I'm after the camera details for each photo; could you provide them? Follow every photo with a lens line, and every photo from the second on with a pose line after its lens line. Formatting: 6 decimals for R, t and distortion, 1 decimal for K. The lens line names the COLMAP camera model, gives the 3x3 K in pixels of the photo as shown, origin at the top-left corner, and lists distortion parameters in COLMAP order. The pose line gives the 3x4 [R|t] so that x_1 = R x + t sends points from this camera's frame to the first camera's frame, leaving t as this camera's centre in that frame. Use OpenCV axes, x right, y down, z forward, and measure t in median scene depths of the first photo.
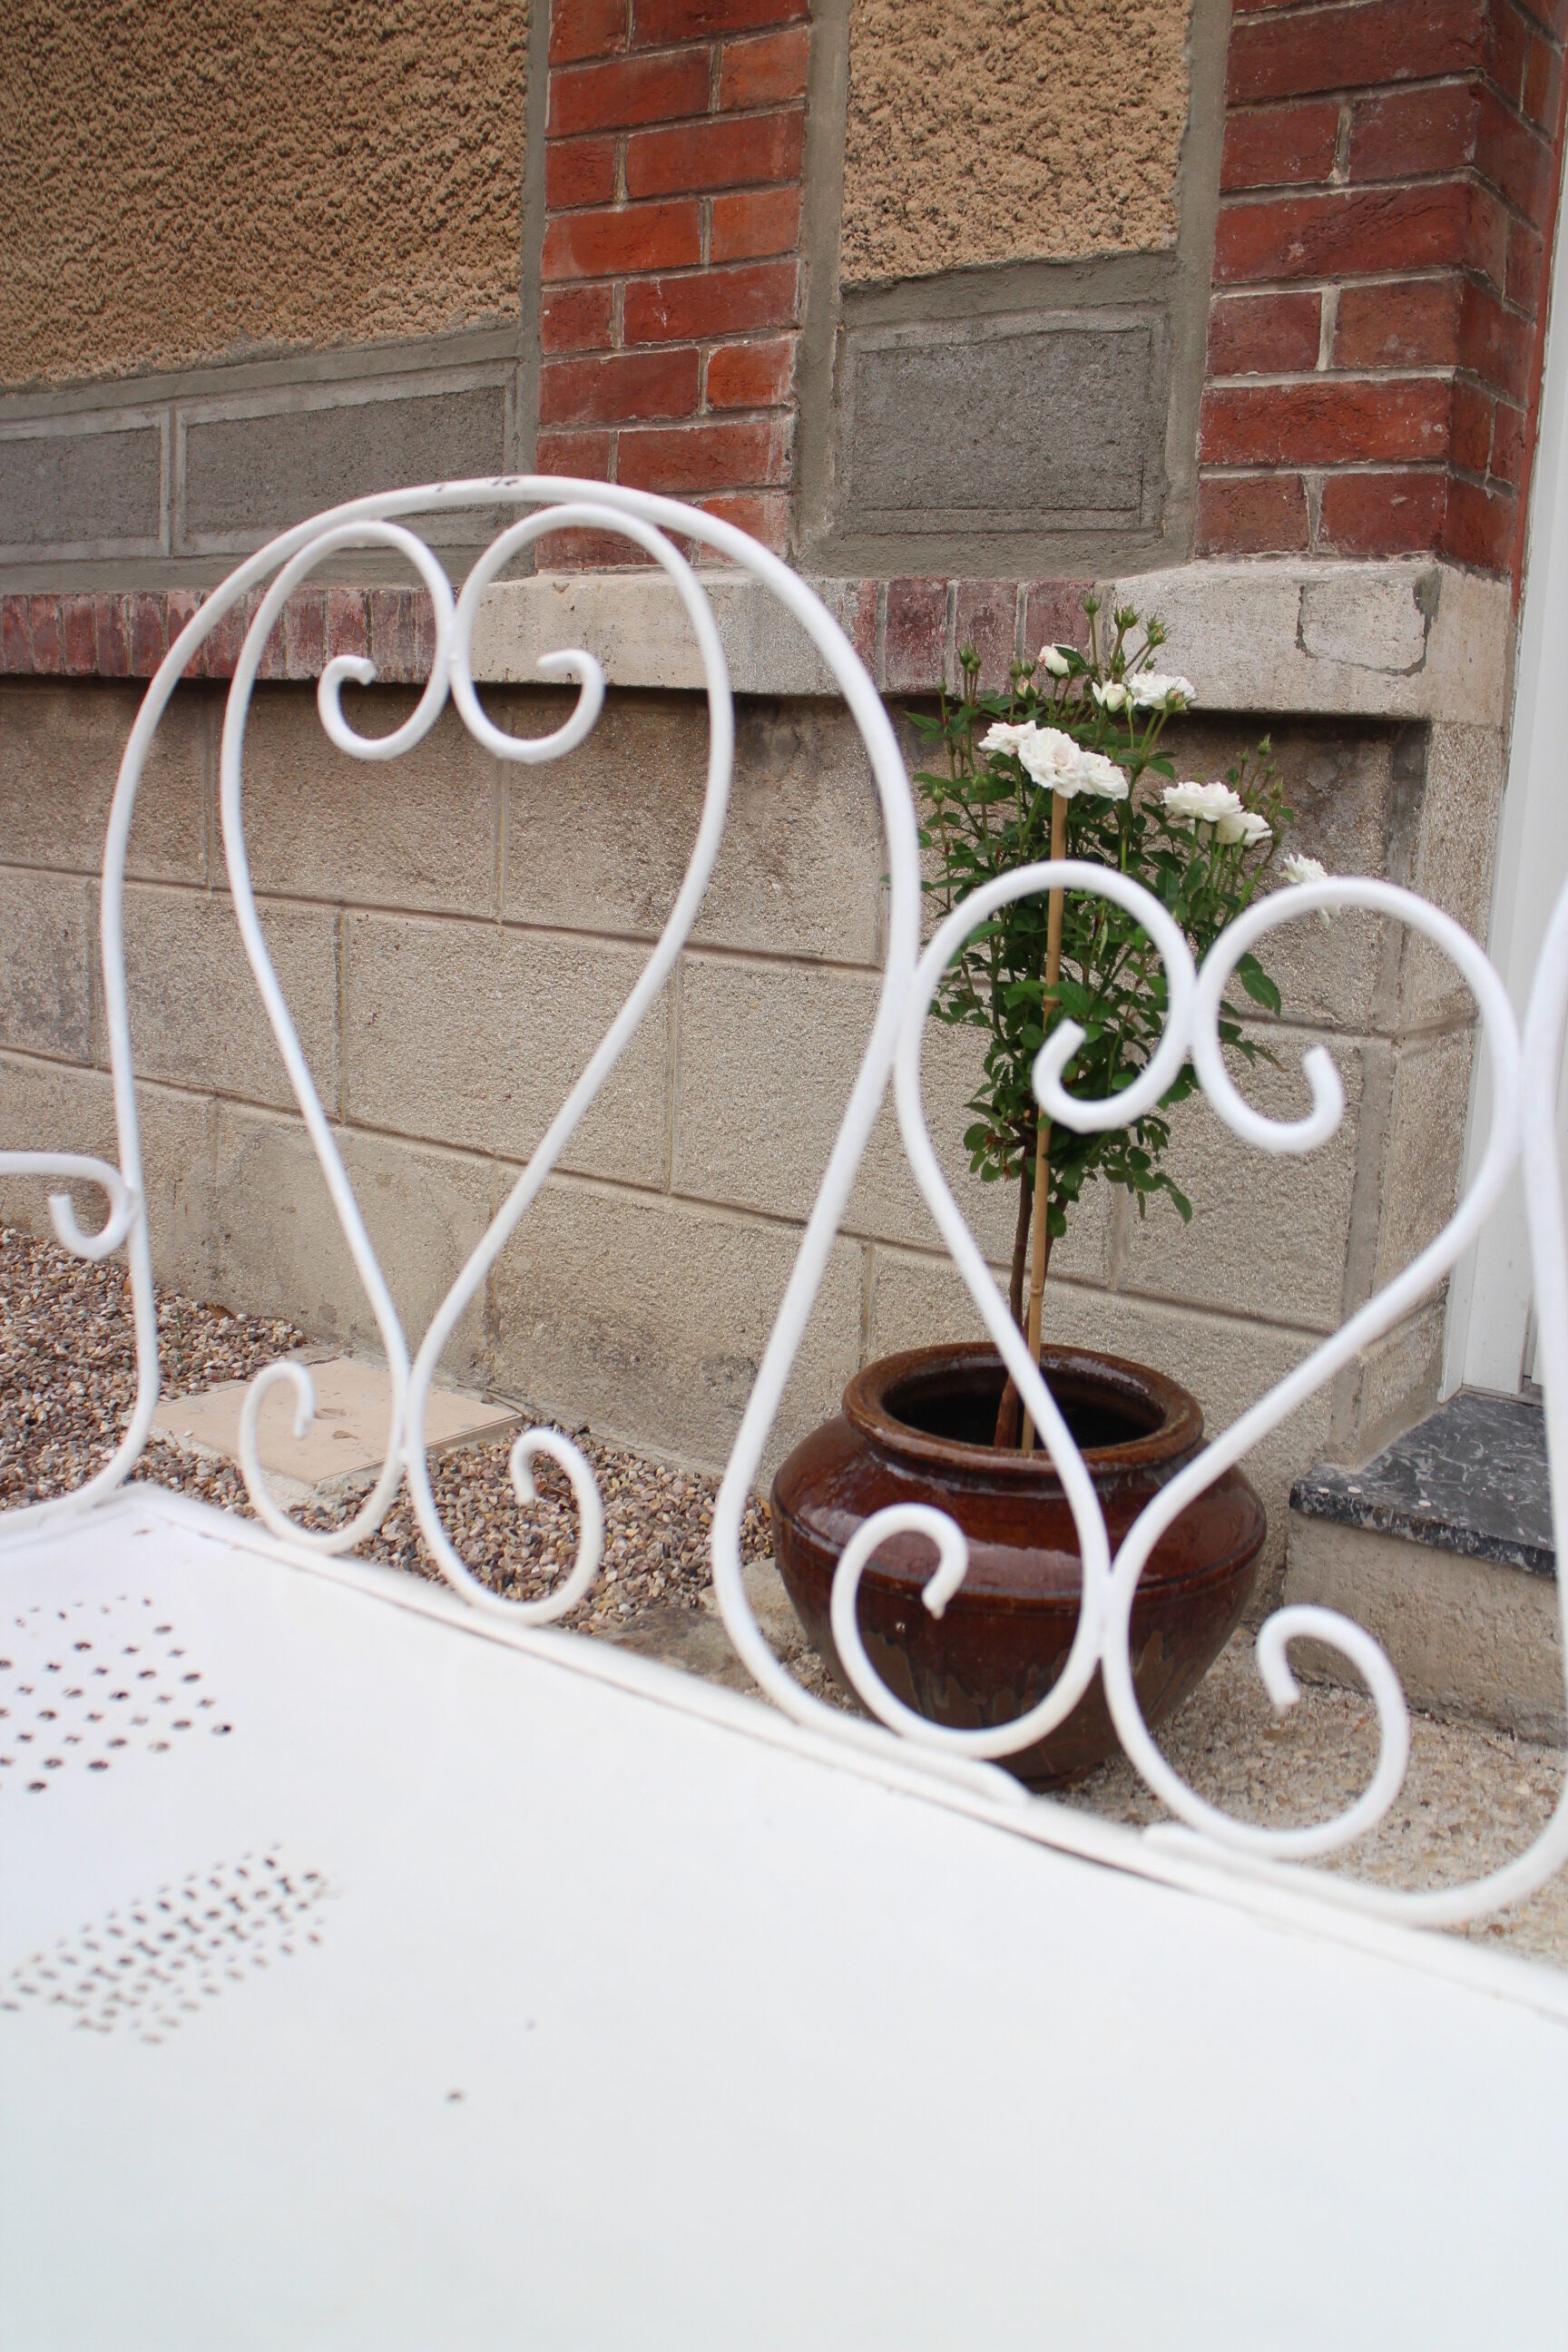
lens RADIAL K [[1994.9, 0, 792.8], [0, 1994.9, 1190.7], [0, 0, 1]] dist [-0.154765, 0.119726]
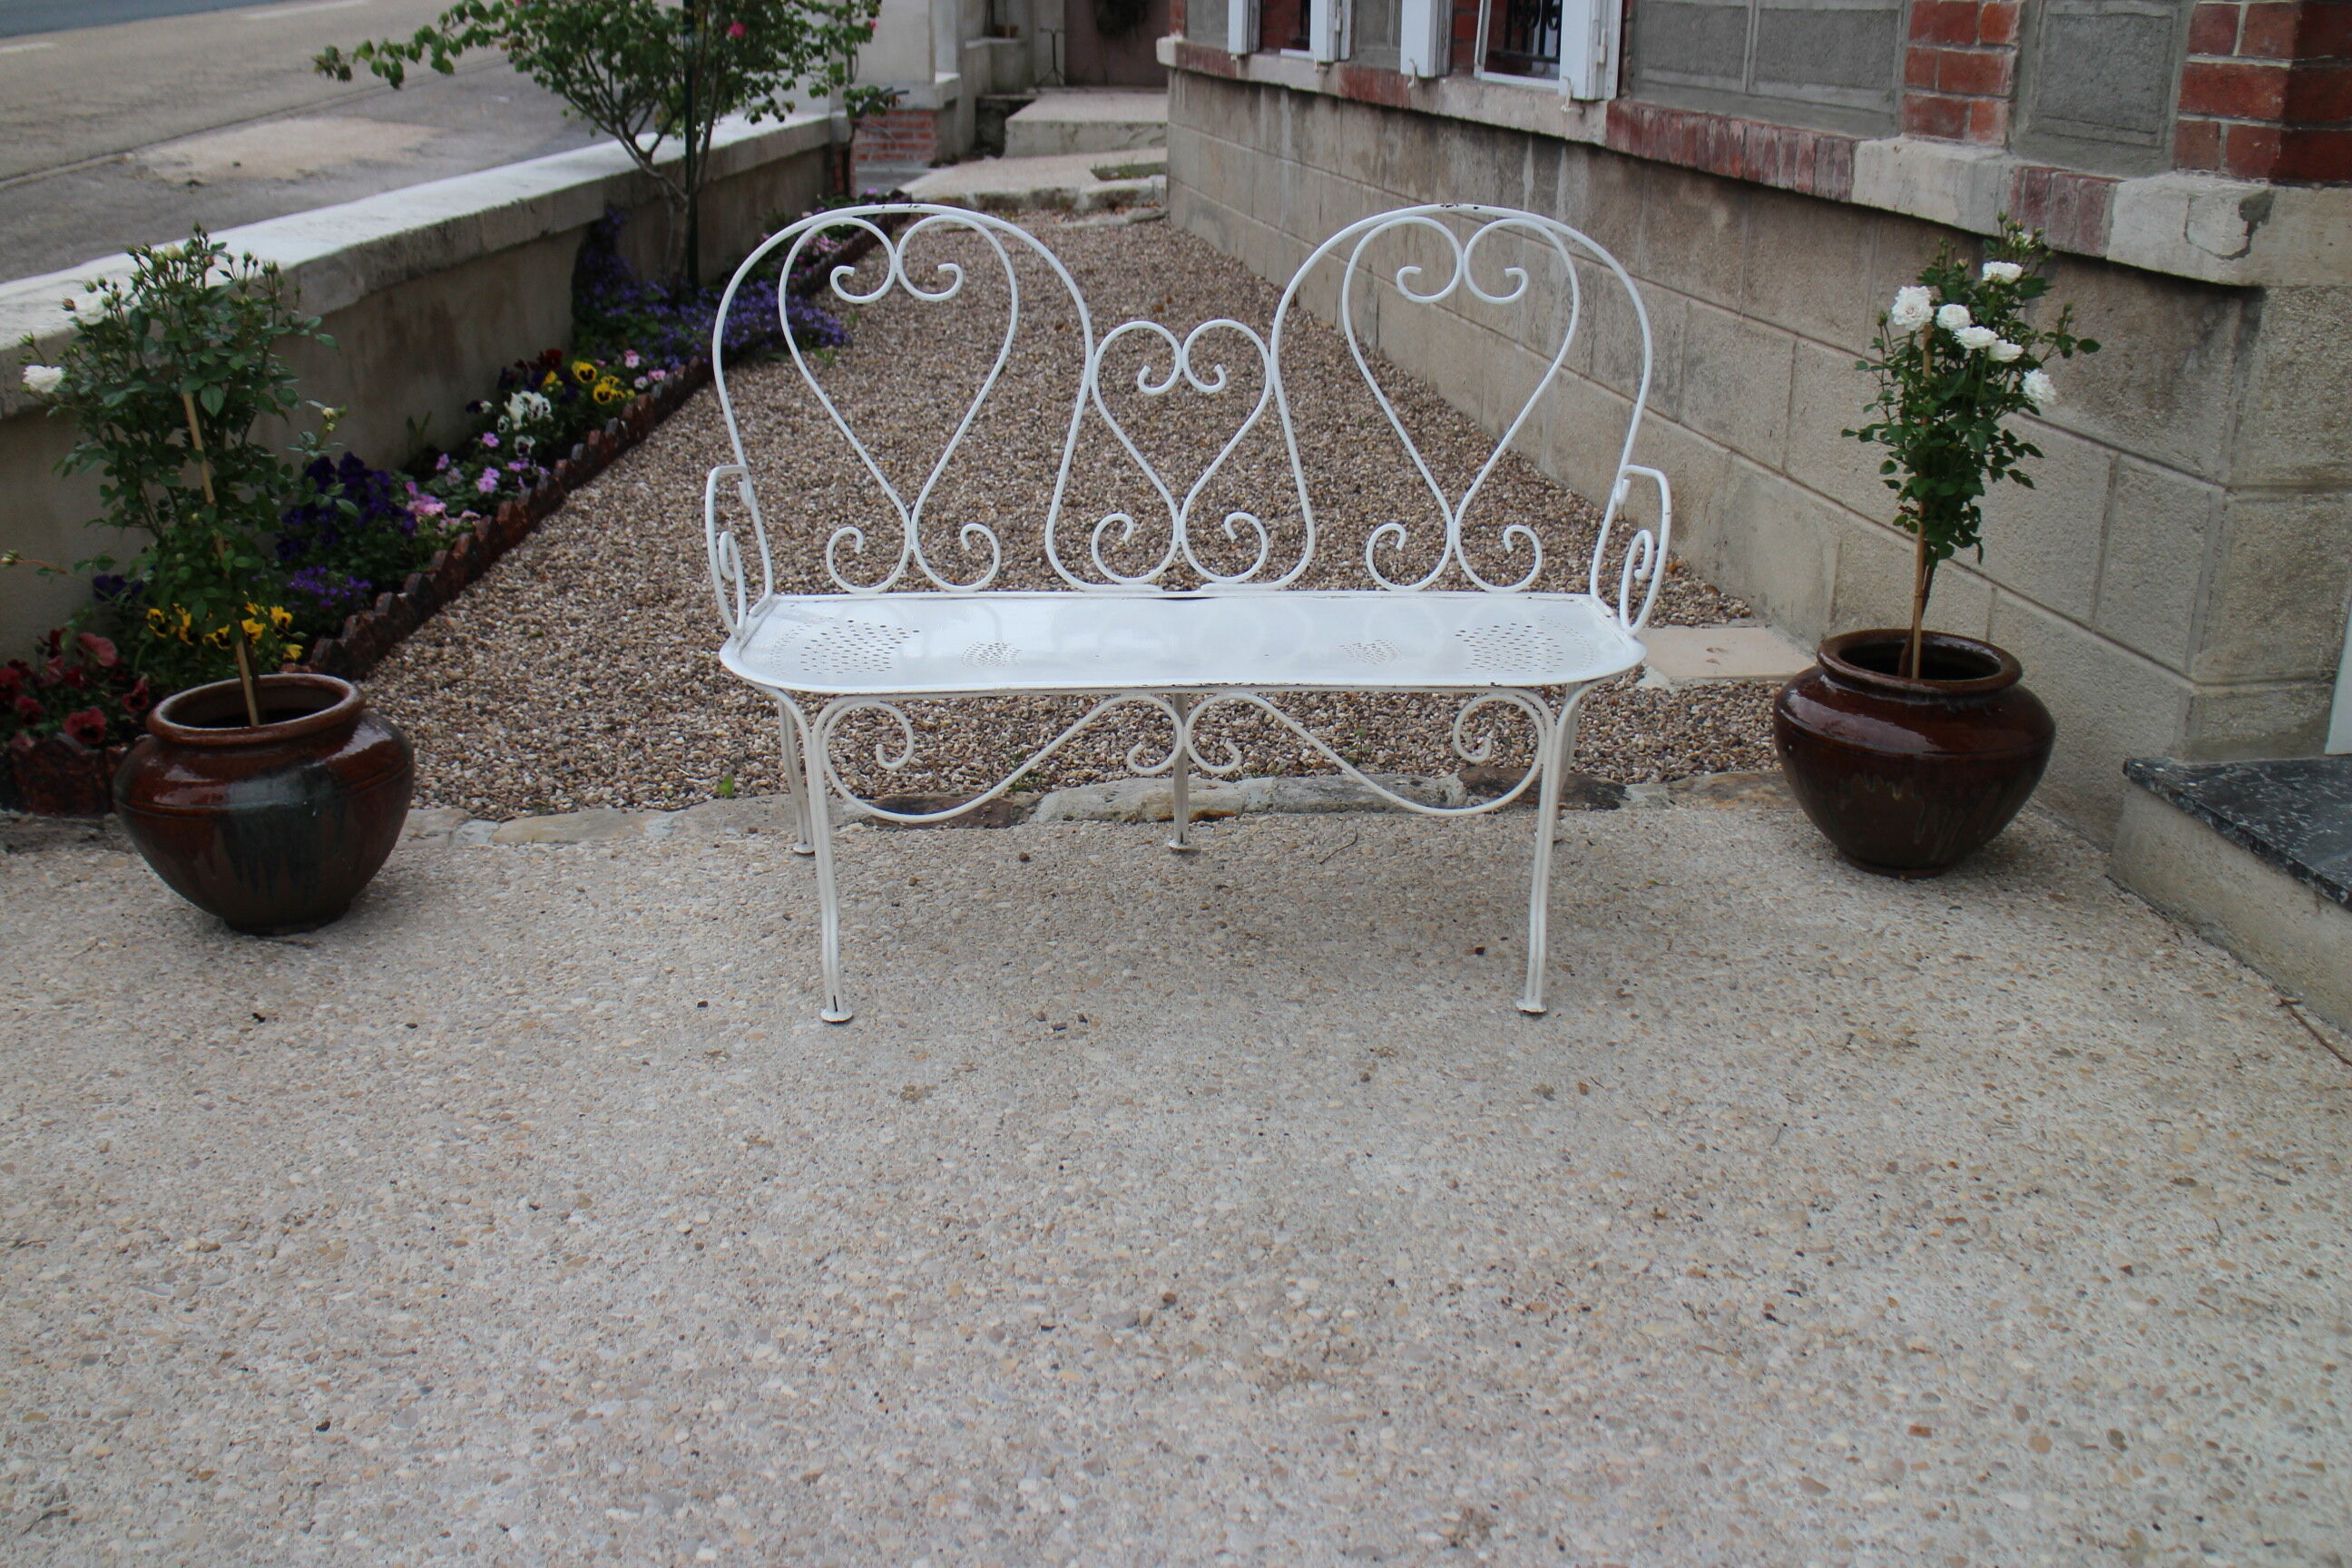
lens RADIAL K [[2164.1, 0, 1183.2], [0, 2164.1, 780.0], [0, 0, 1]] dist [-0.138173, 0.124566]
pose [[0.718915, 0.208610, -0.663055, 0.722967], [-0.140235, 0.977817, 0.155591, 0.004944], [0.680805, -0.018874, 0.732222, -0.665601]]
